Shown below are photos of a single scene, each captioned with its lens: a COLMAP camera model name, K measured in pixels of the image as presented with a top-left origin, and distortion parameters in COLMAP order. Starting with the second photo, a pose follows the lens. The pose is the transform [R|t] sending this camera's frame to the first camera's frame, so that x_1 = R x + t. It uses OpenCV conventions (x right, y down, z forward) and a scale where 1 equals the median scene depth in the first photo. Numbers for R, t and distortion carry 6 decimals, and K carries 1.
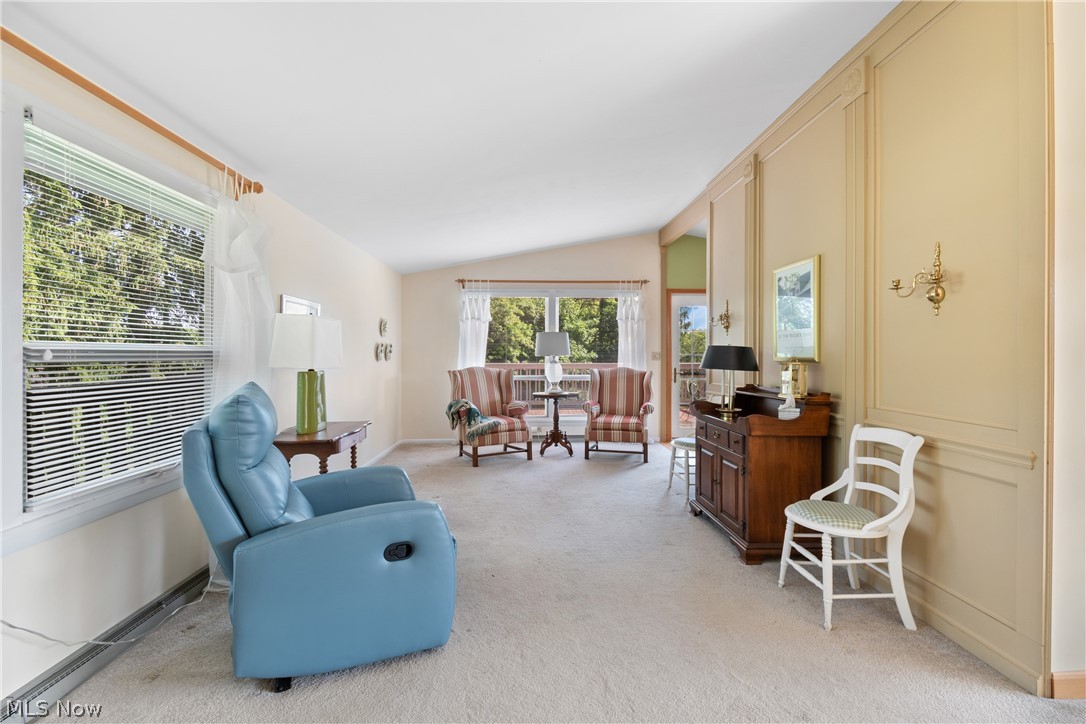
lens RADIAL K [[474.7, 0, 546.7], [0, 474.7, 357.5], [0, 0, 1]] dist [-0.001484, -0.000253]
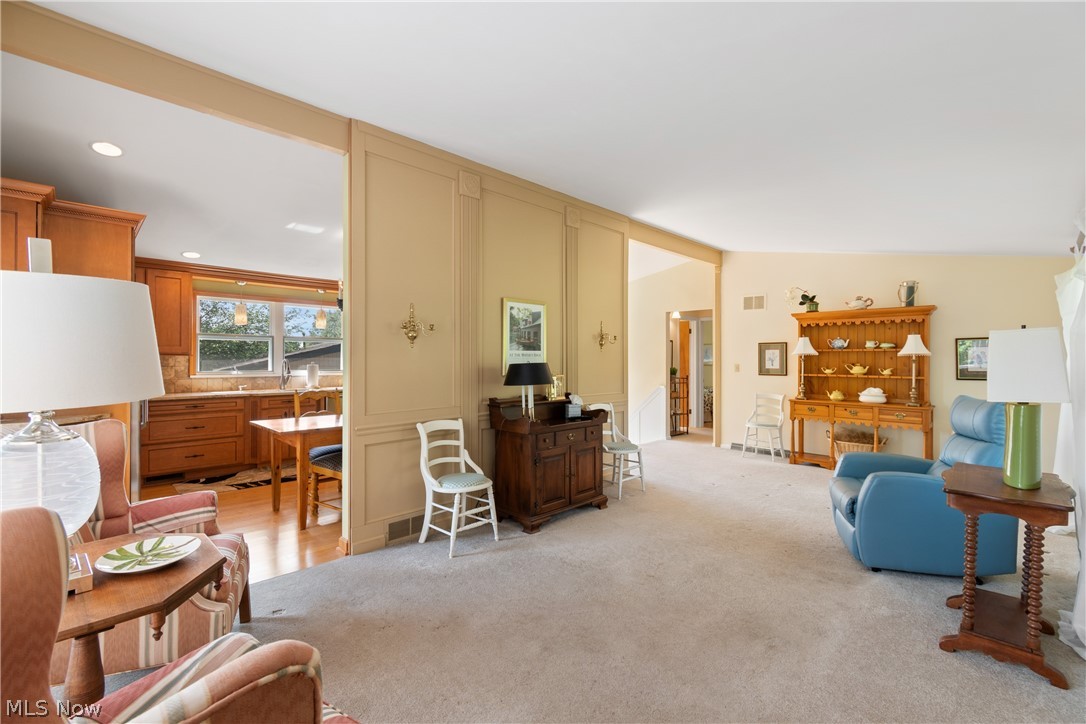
lens RADIAL K [[473.9, 0, 541.9], [0, 473.9, 363.6], [0, 0, 1]] dist [0.003293, -0.000828]
pose [[-0.677088, -0.008222, 0.735856, -0.436831], [0.002504, 0.999906, 0.013476, -0.036803], [-0.735898, 0.010967, -0.677004, 1.689243]]
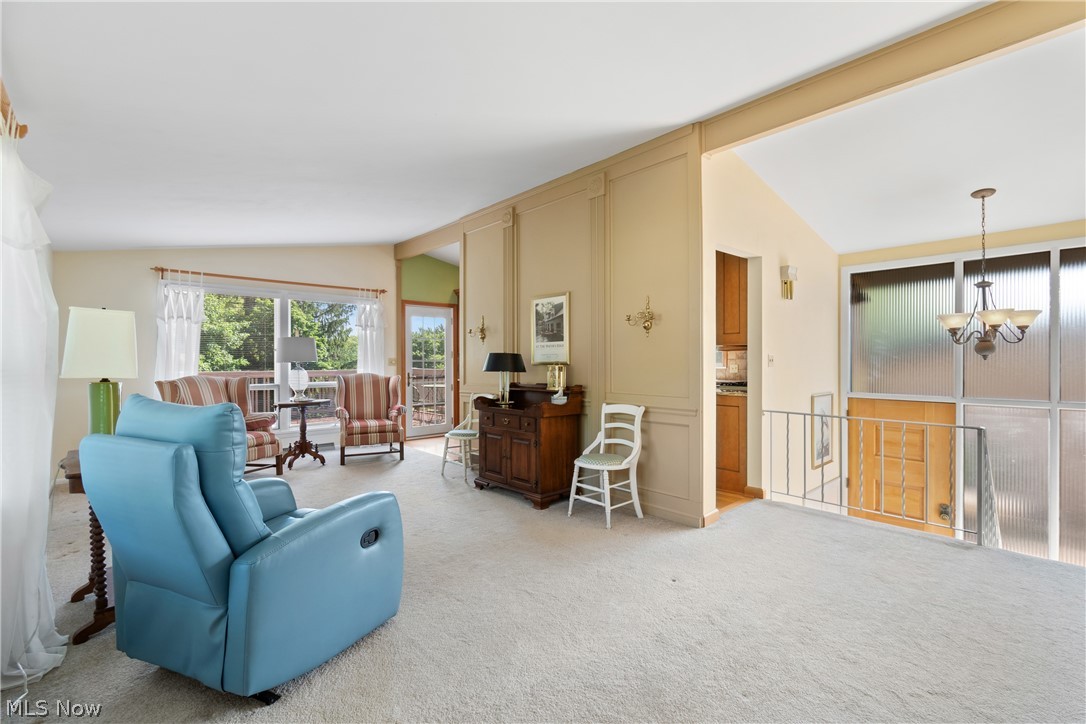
lens RADIAL K [[473.9, 0, 541.9], [0, 473.9, 363.6], [0, 0, 1]] dist [0.003293, -0.000828]
pose [[0.764580, -0.007459, 0.644486, -0.365940], [0.007938, 0.999966, 0.002156, 0.001742], [-0.644480, 0.003468, 0.764613, -0.054710]]
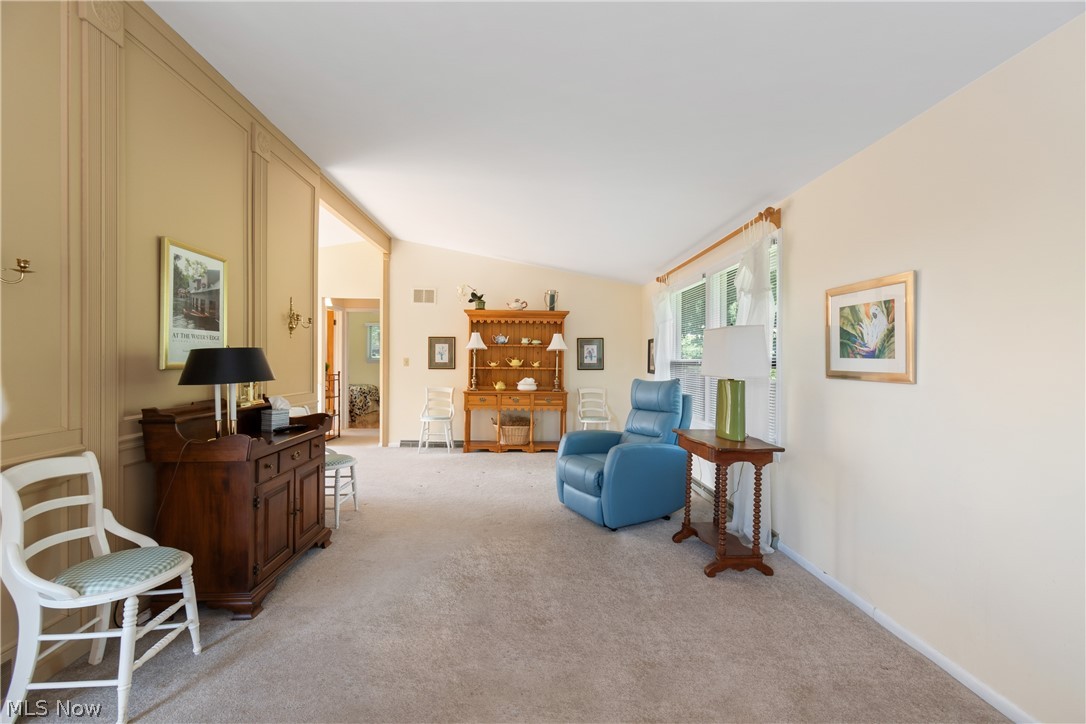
lens RADIAL K [[473.9, 0, 541.9], [0, 473.9, 363.6], [0, 0, 1]] dist [0.003293, -0.000828]
pose [[-0.999936, -0.007514, -0.008496, -0.064482], [-0.007631, 0.999874, 0.013926, -0.014499], [0.008390, 0.013990, -0.999867, 1.662606]]
